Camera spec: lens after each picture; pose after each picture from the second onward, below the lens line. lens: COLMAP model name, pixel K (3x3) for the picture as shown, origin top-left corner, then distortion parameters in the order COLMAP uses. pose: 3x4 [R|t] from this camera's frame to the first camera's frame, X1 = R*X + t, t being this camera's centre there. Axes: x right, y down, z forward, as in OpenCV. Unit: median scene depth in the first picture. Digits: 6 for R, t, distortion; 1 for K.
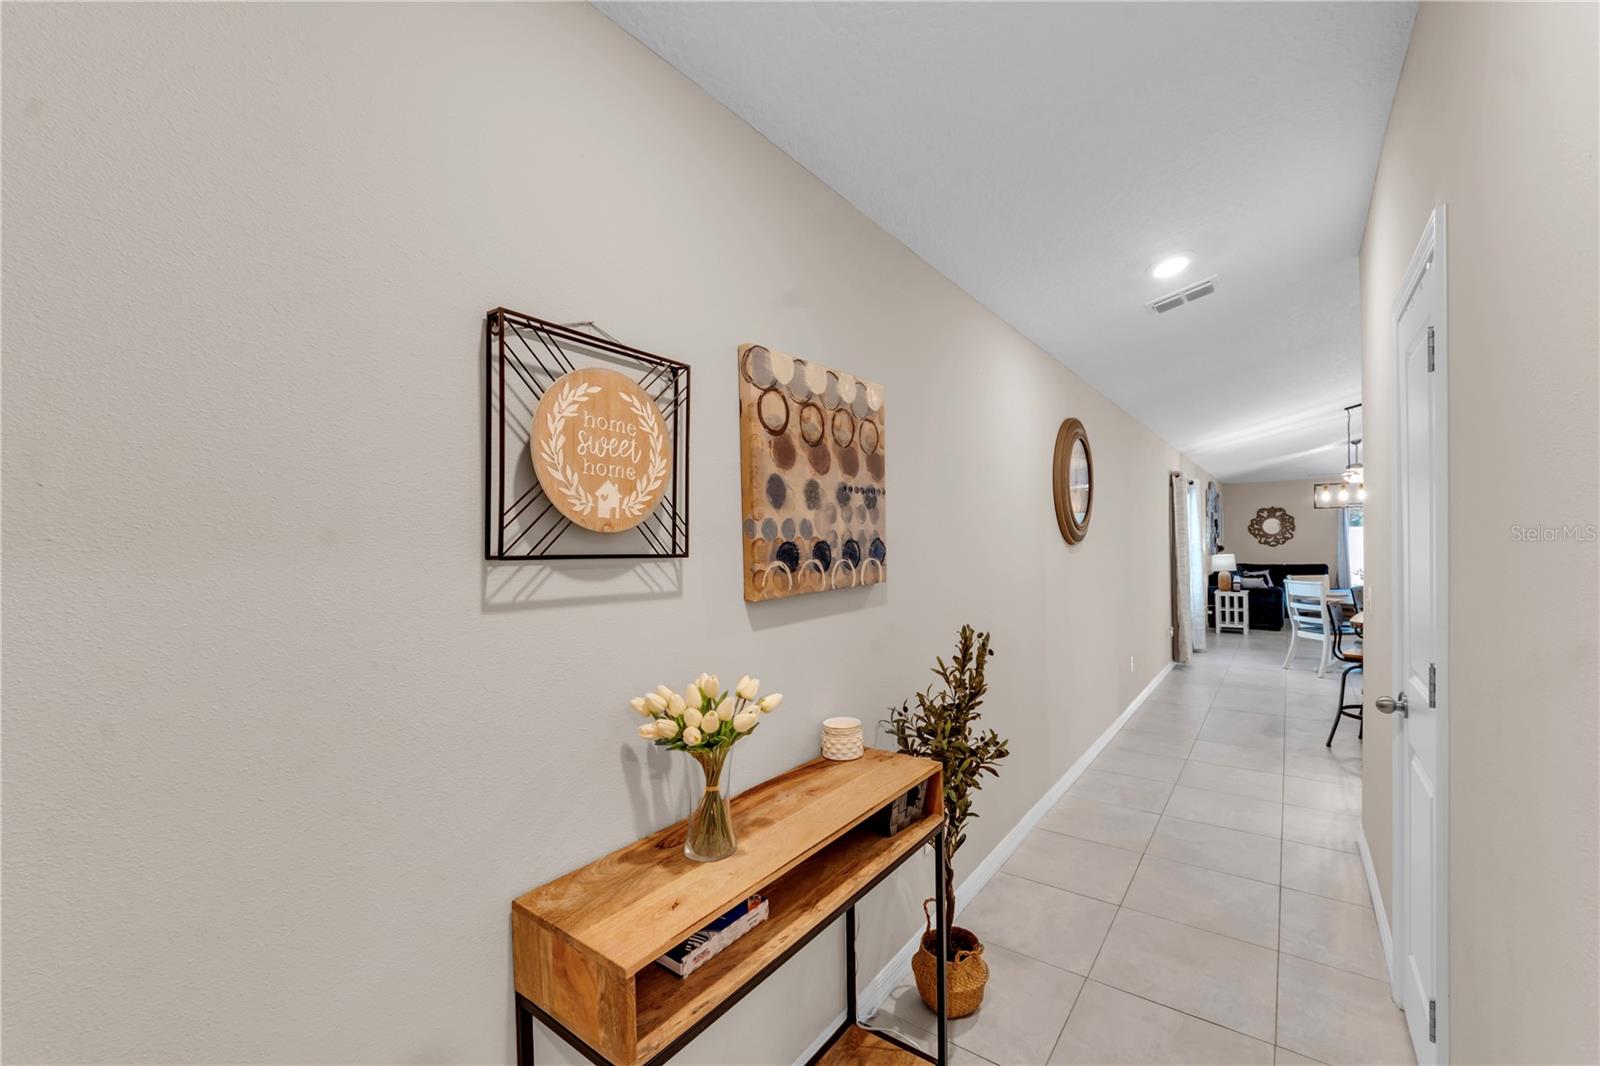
lens RADIAL K [[629.9, 0, 809.6], [0, 629.9, 536.2], [0, 0, 1]] dist [-0.001853, -0.001283]
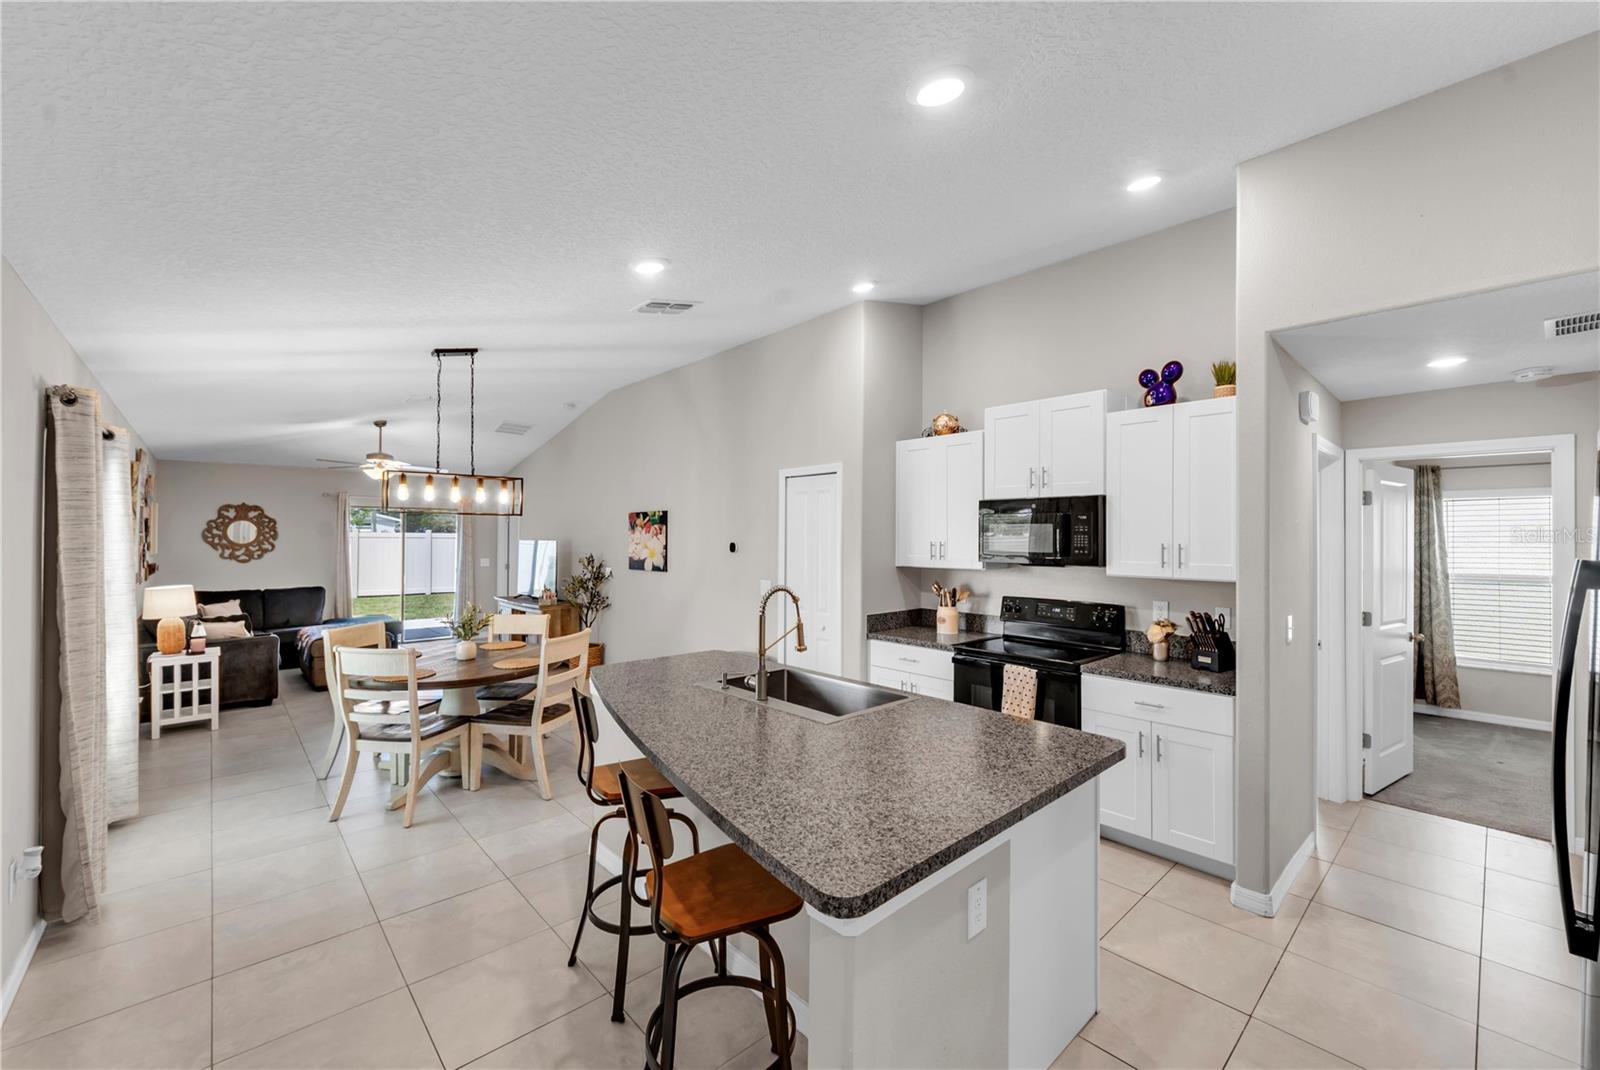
lens RADIAL K [[629.9, 0, 800.3], [0, 629.9, 536.1], [0, 0, 1]] dist [-0.001853, -0.001283]
pose [[0.165318, 0.017683, 0.986082, 0.207684], [-0.014488, 0.999775, -0.015499, -0.012117], [-0.986134, -0.011725, 0.165537, 0.364320]]
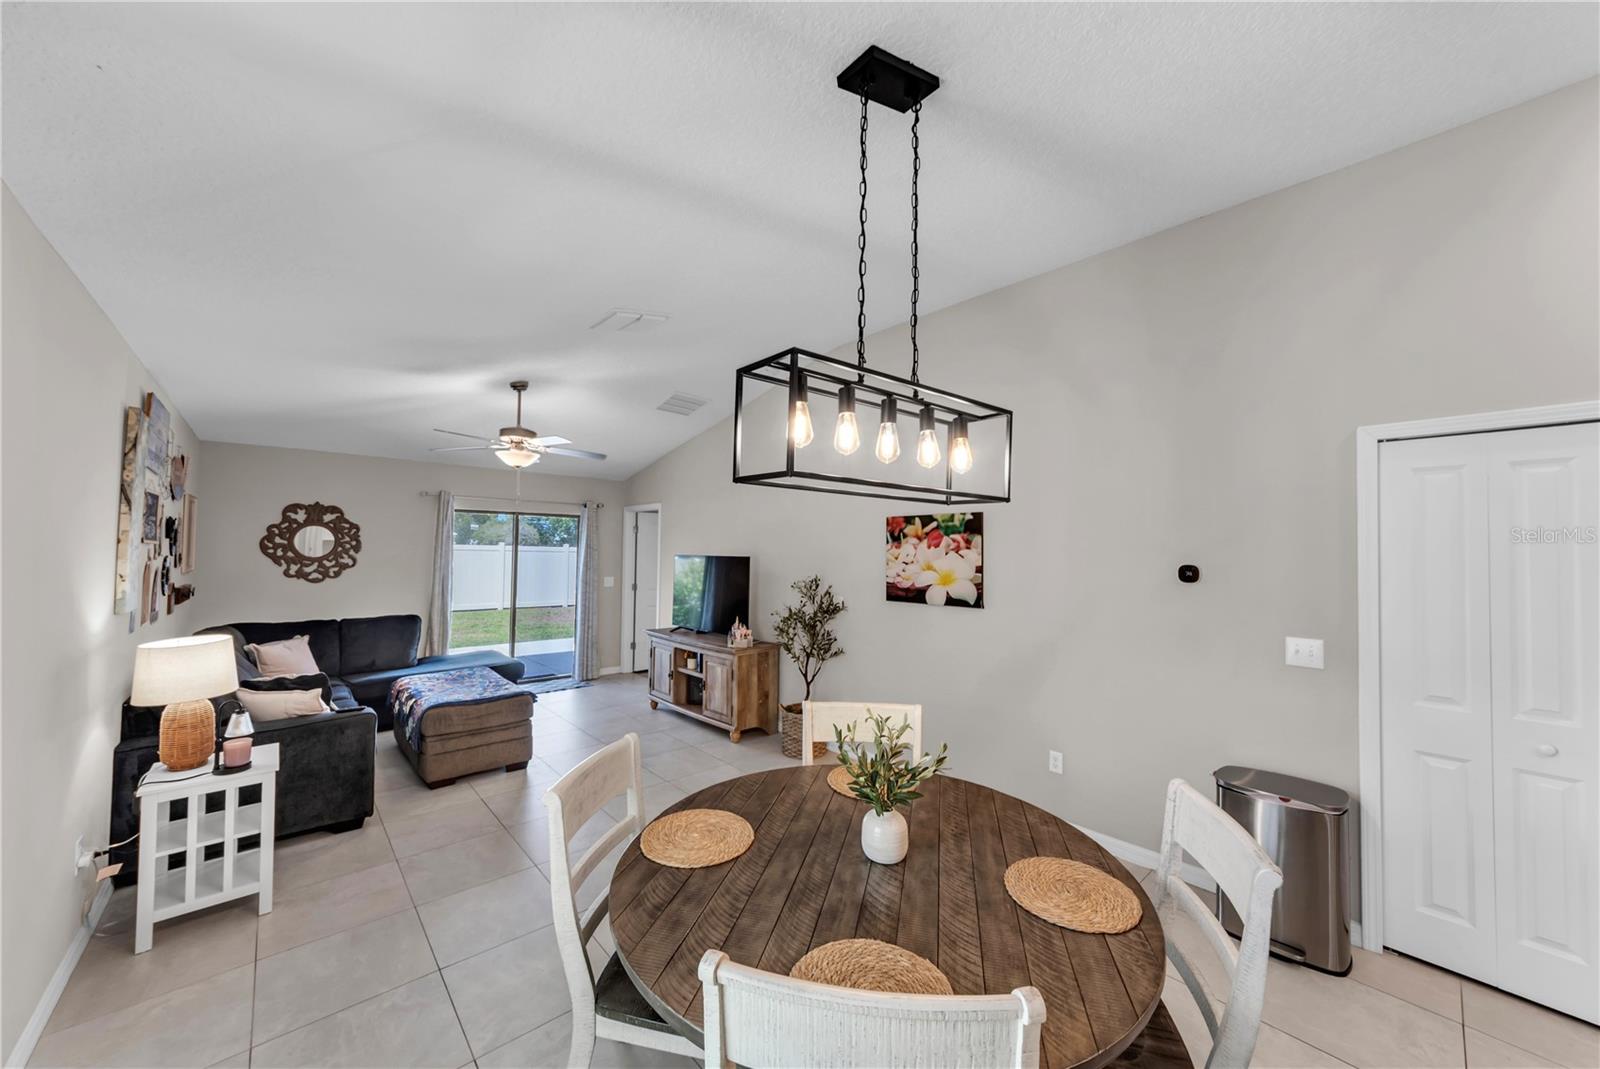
lens RADIAL K [[585.0, 0, 812.4], [0, 585.0, 539.0], [0, 0, 1]] dist [0.001406, 0.000603]
pose [[0.175680, 0.041272, 0.983582, 0.421823], [-0.023588, 0.999010, -0.037706, -0.011661], [-0.984165, -0.016577, 0.176480, 0.642460]]
